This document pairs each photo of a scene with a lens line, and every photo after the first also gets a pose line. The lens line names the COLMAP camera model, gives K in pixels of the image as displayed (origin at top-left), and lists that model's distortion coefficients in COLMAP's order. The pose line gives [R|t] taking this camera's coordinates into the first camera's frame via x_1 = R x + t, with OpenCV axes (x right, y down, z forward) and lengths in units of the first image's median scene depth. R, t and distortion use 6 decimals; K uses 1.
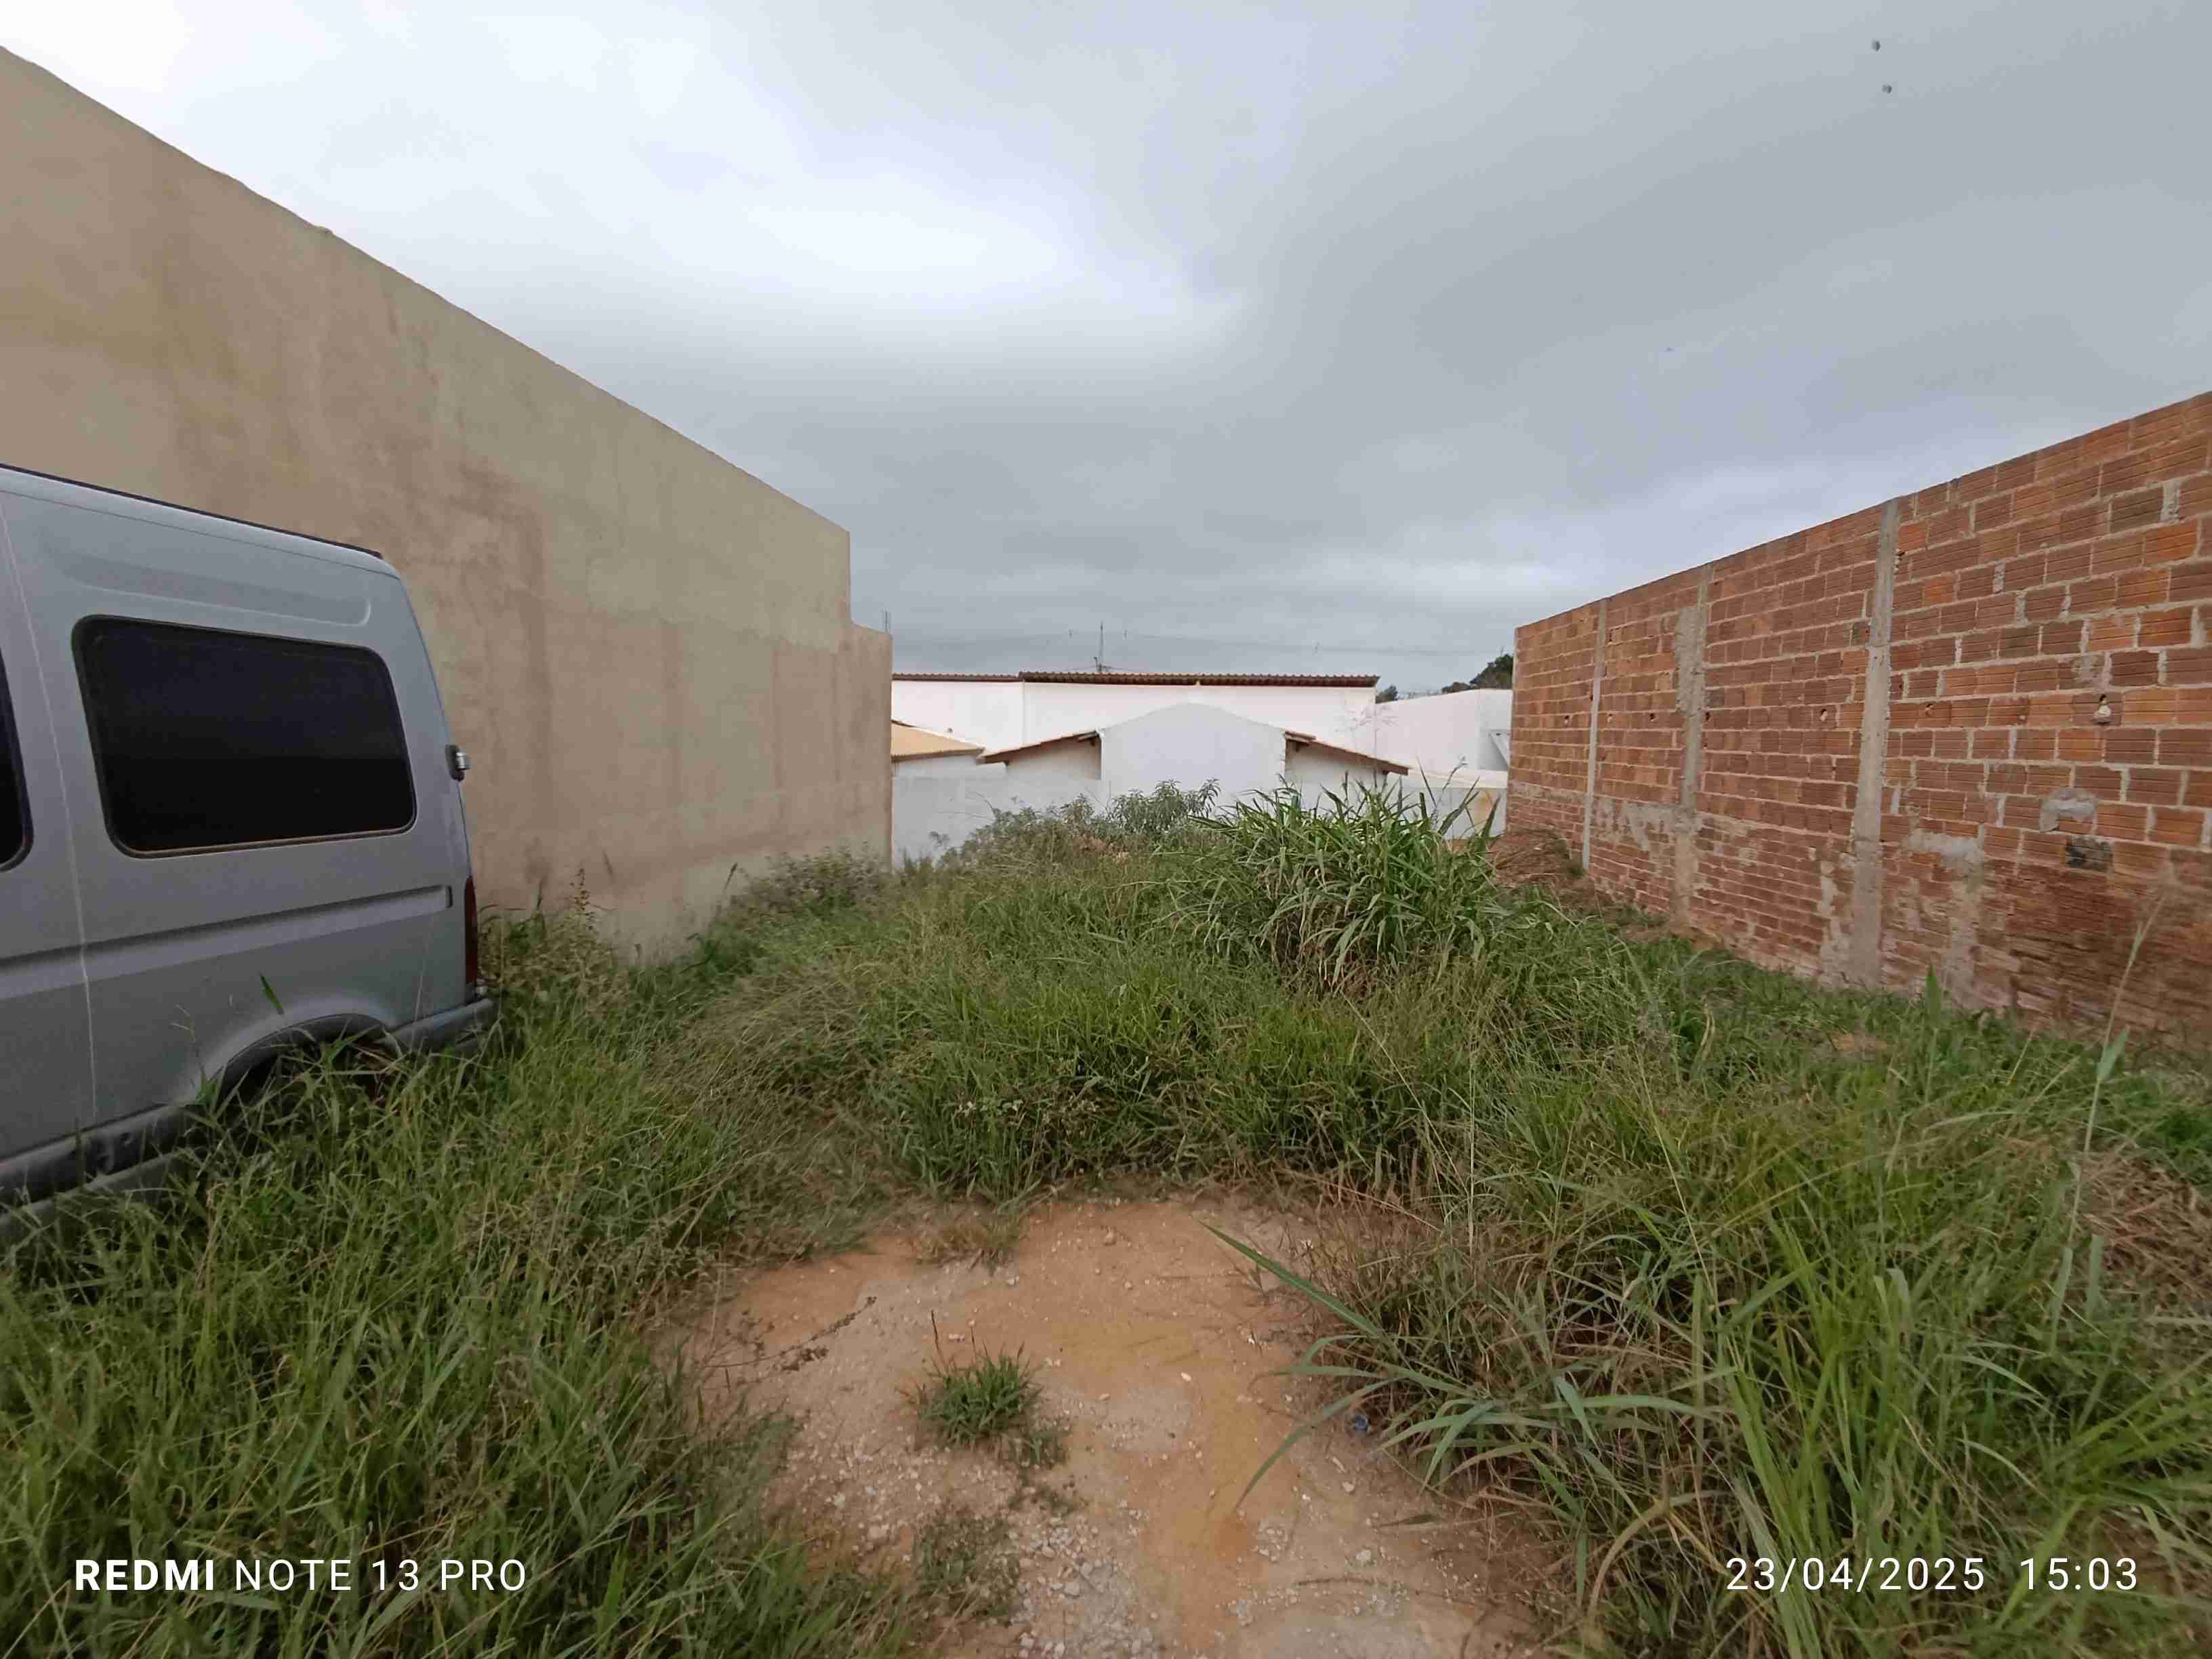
lens RADIAL K [[1029.0, 0, 1107.2], [0, 1029.0, 823.7], [0, 0, 1]] dist [0.008710, -0.001711]
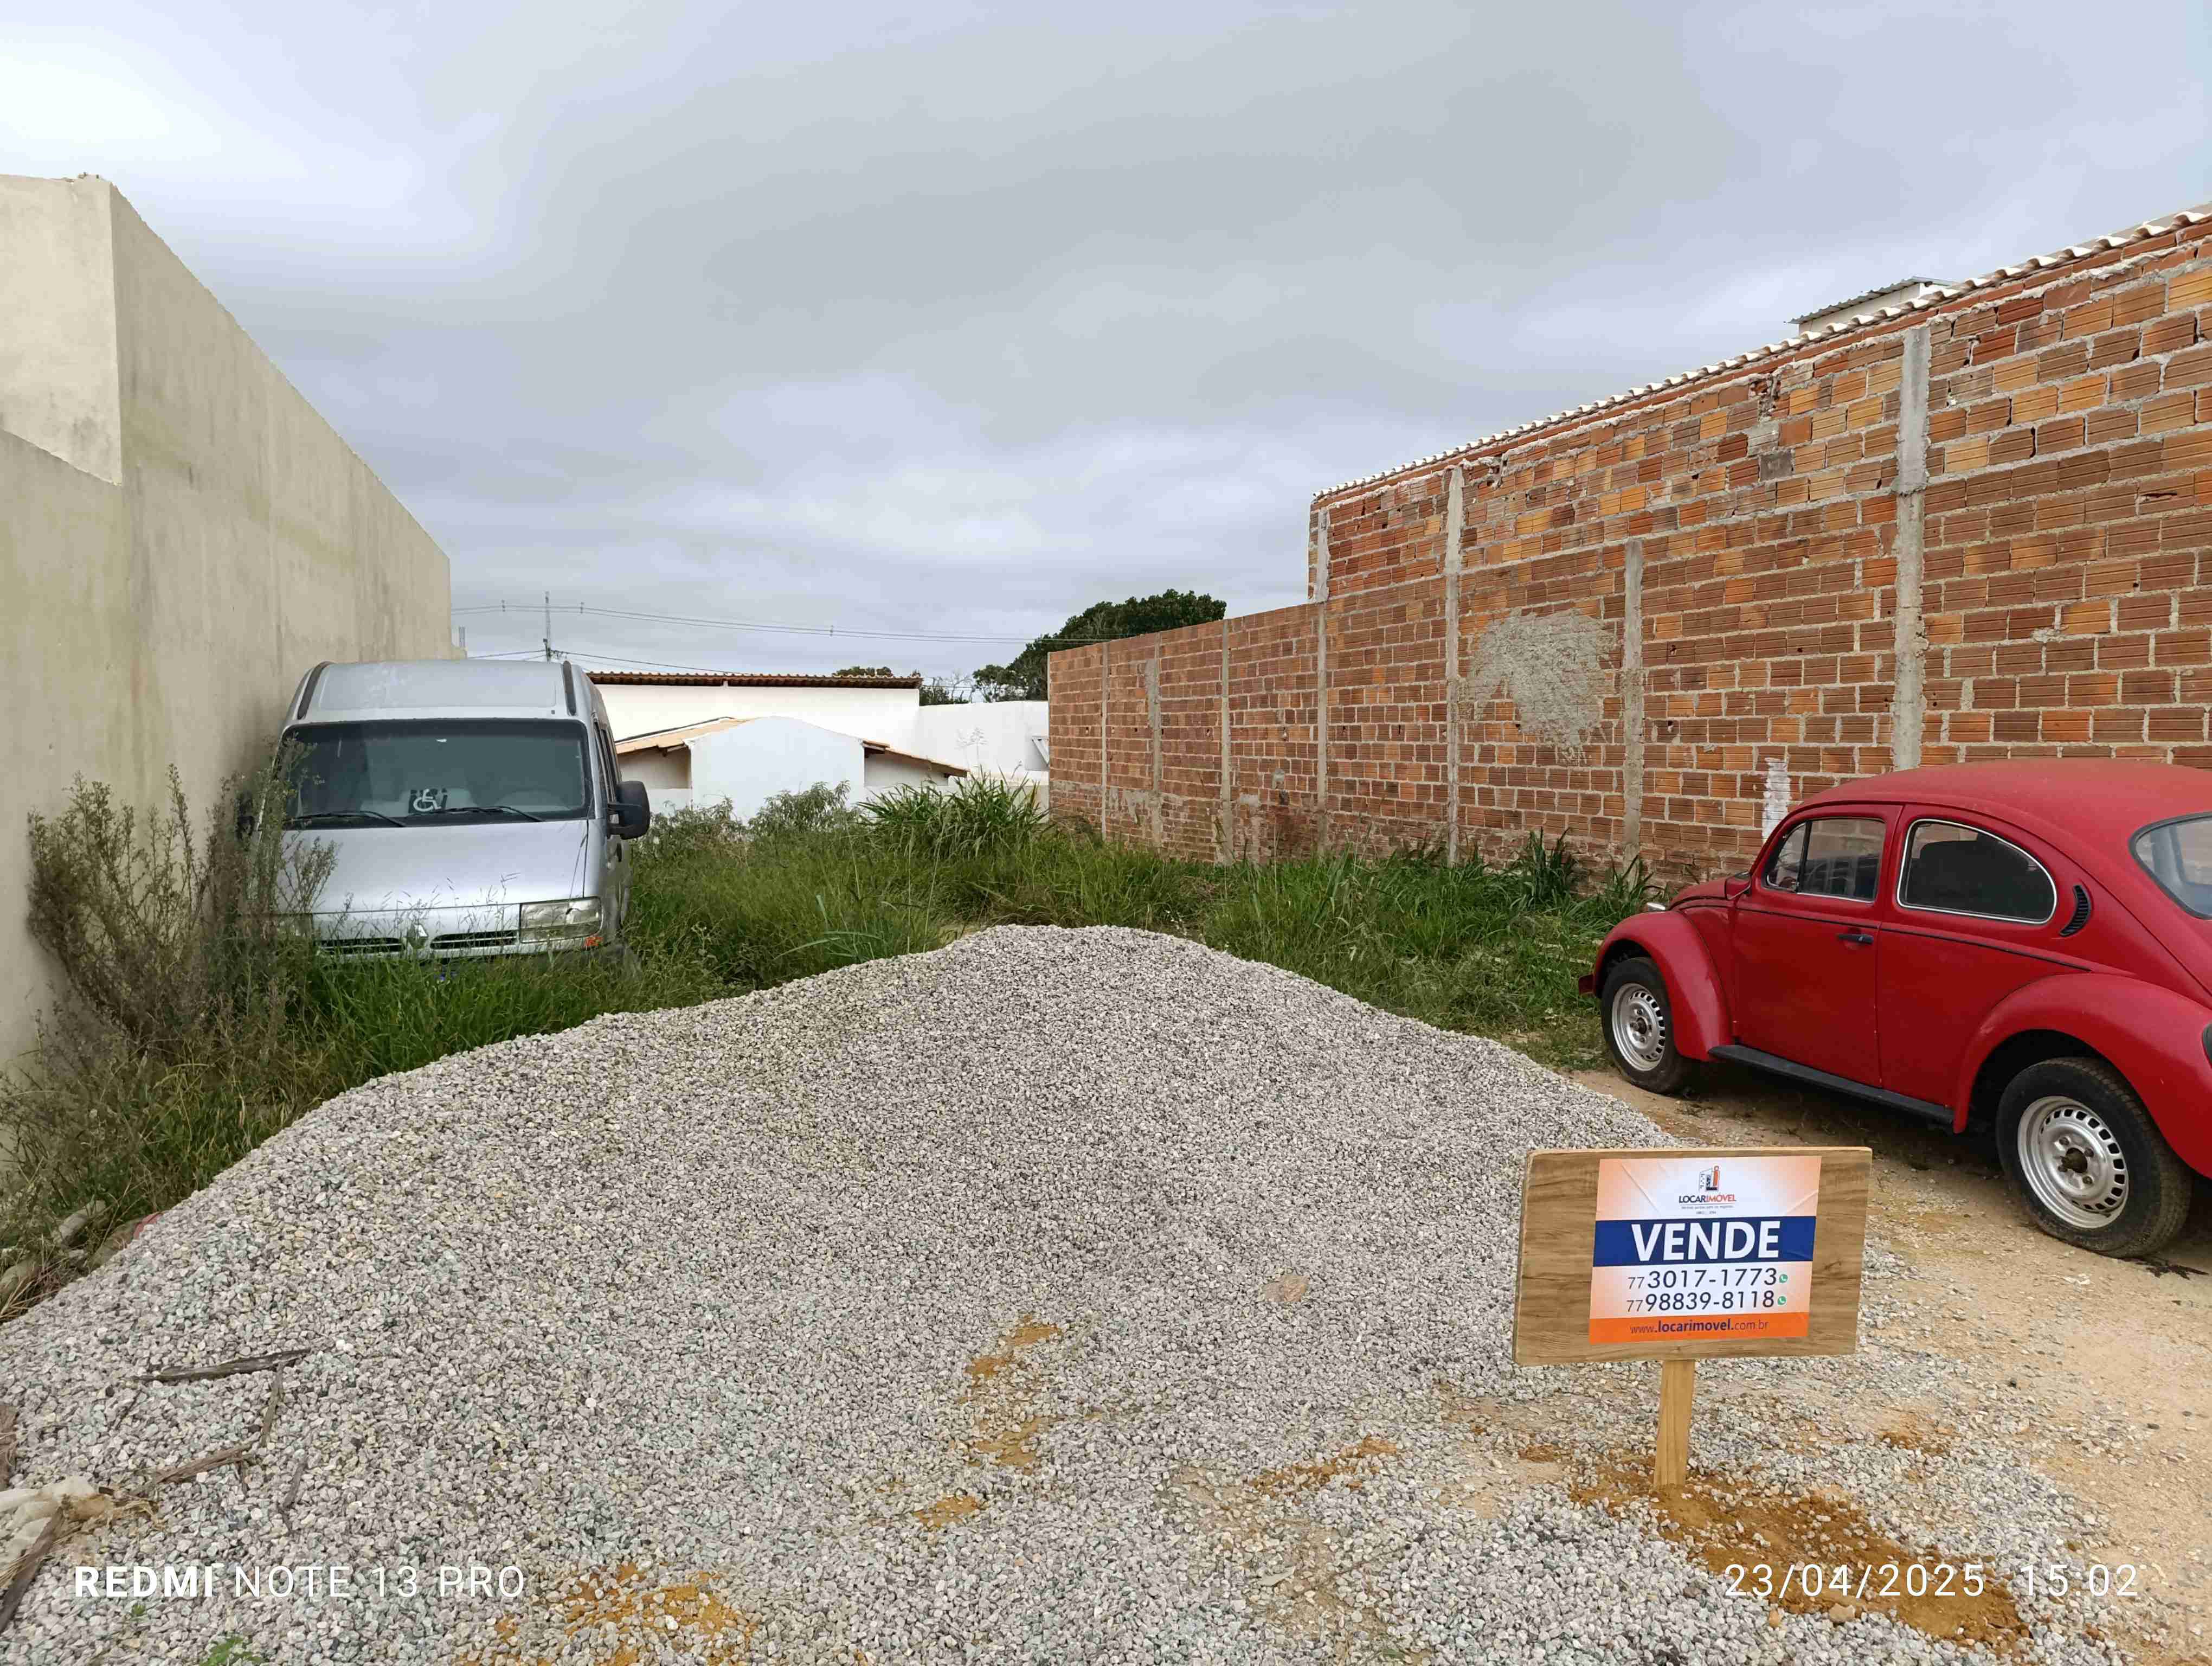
lens RADIAL K [[1506.3, 0, 1132.8], [0, 1506.3, 849.7], [0, 0, 1]] dist [0.051584, -0.047936]
pose [[0.912972, -0.047502, 0.405248, -0.375996], [0.050543, 0.998717, 0.003199, 0.062939], [-0.404880, 0.017562, 0.914201, -1.020208]]
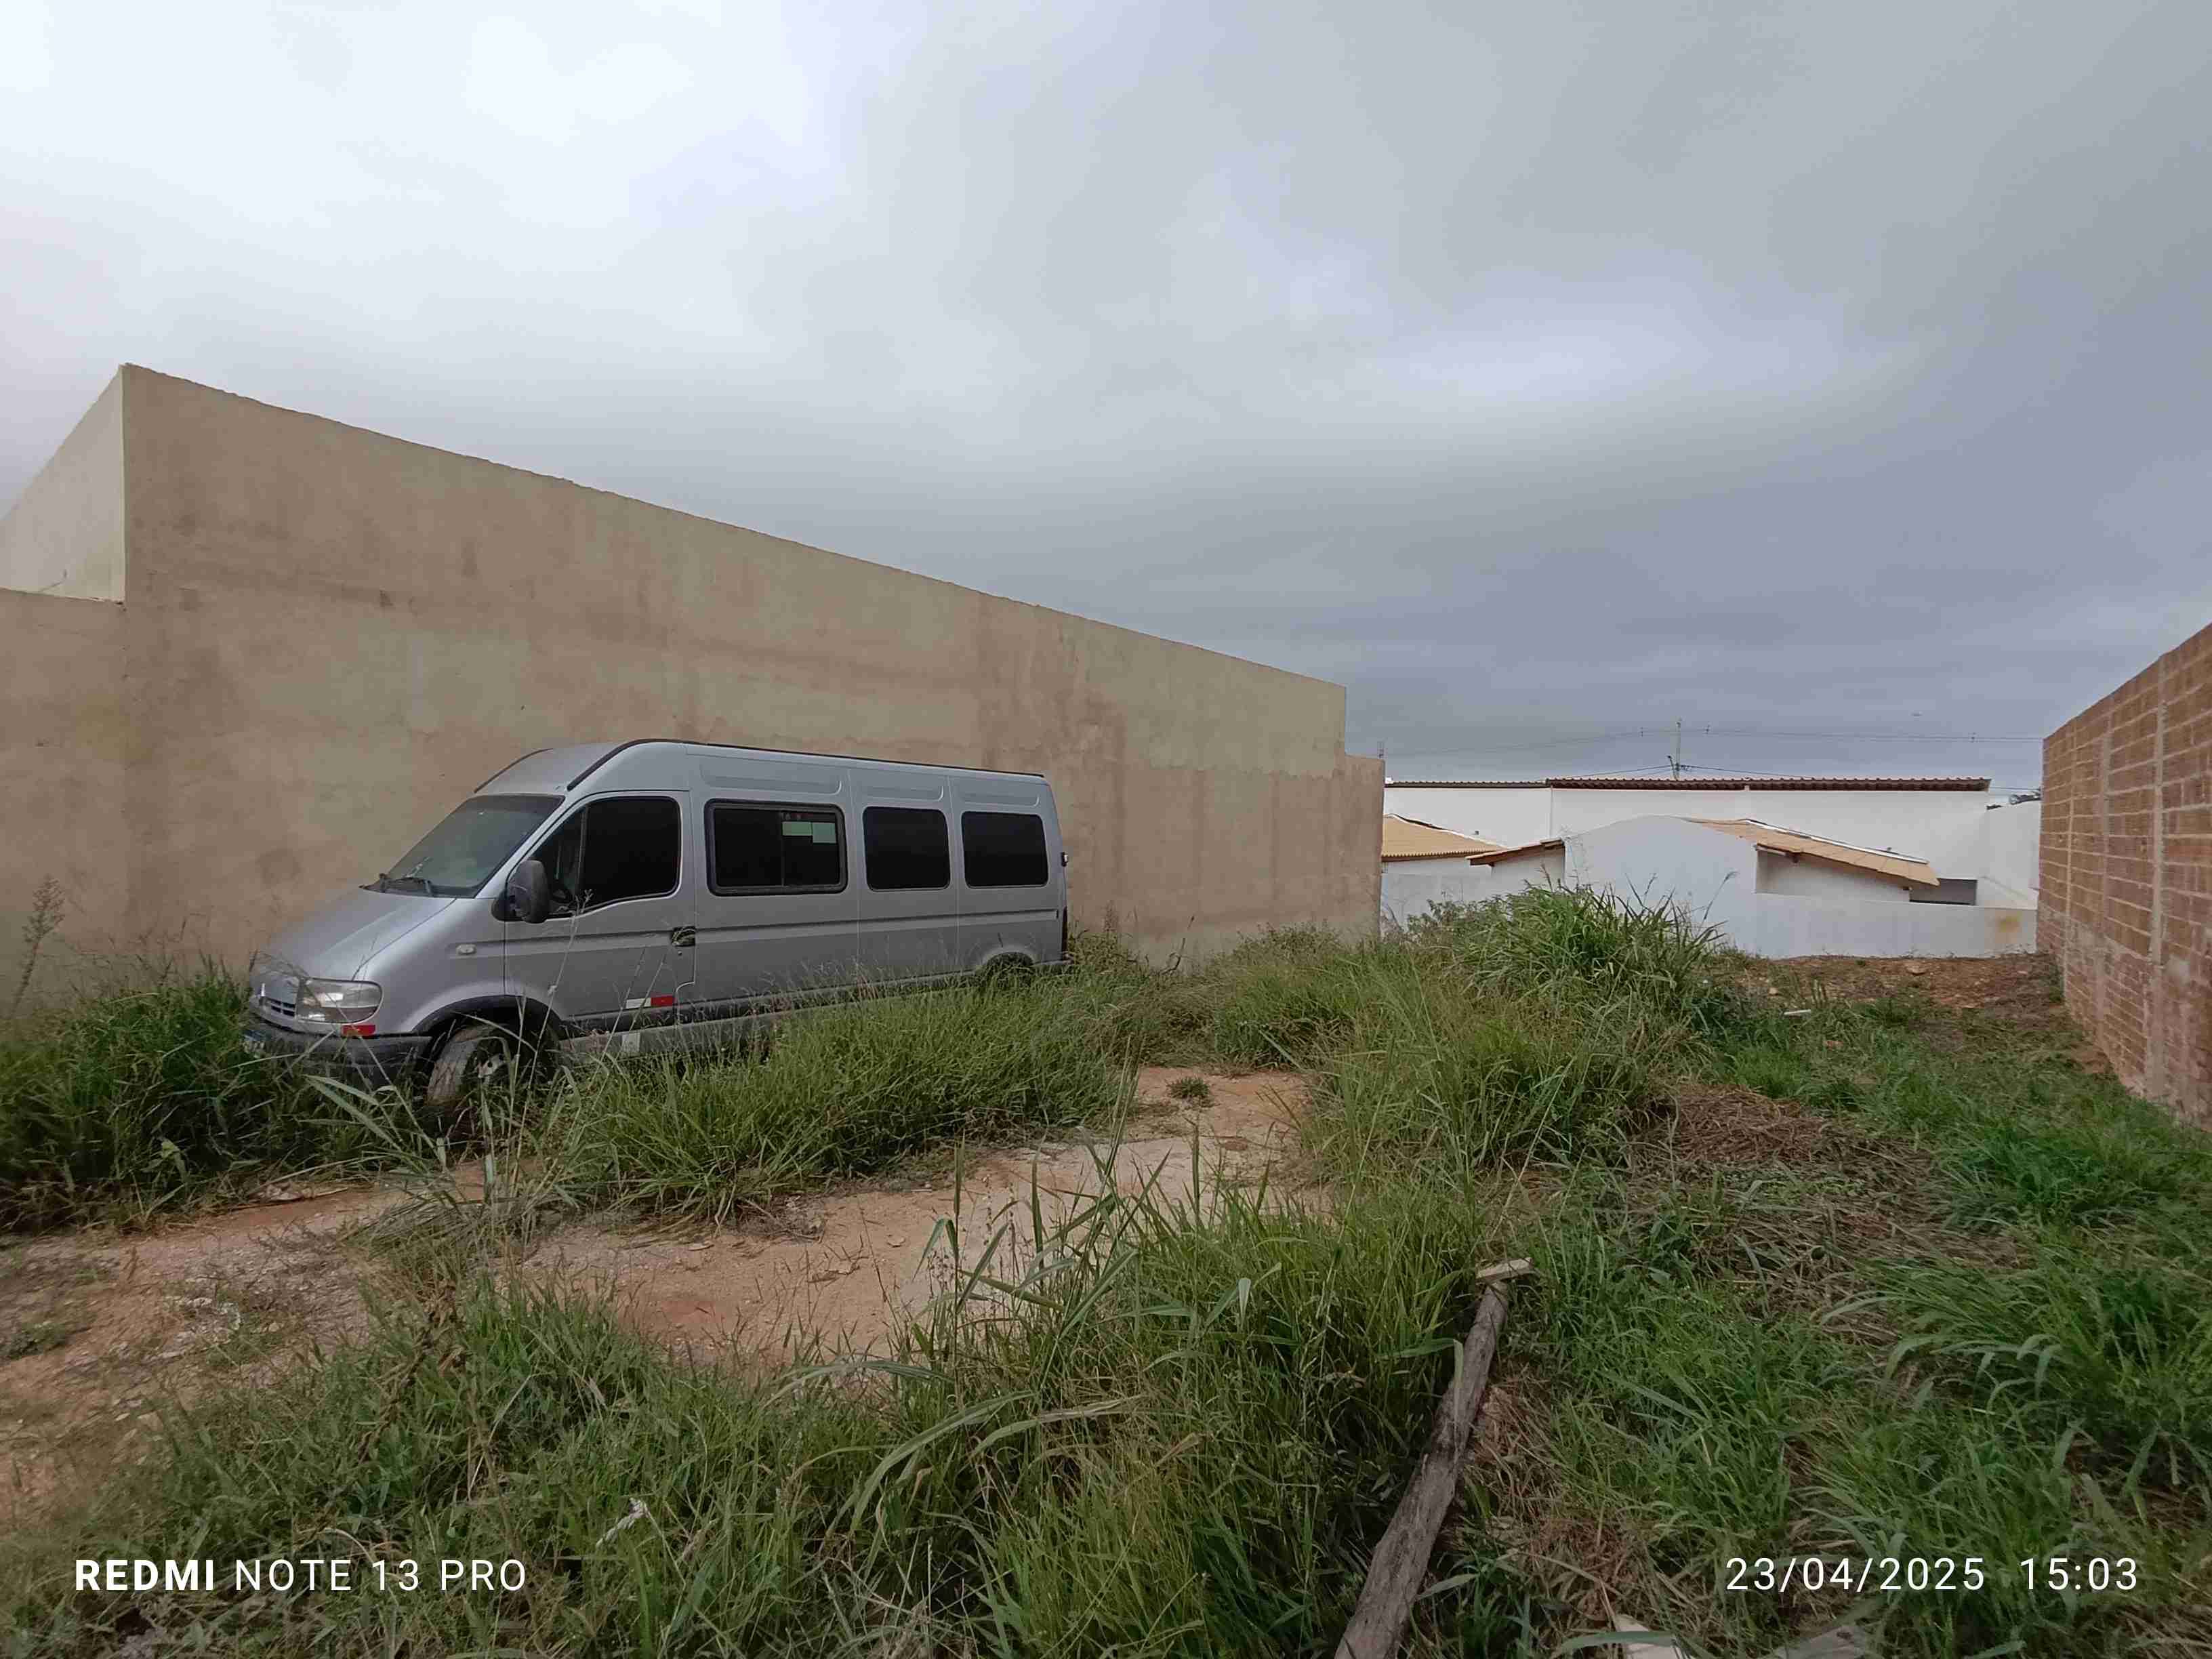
lens RADIAL K [[1029.0, 0, 1096.9], [0, 1029.0, 817.4], [0, 0, 1]] dist [0.008710, -0.001711]
pose [[0.841571, 0.006782, -0.540104, 0.281701], [-0.059433, 0.995012, -0.080113, 0.012004], [0.536867, 0.099521, 0.837777, -0.377716]]
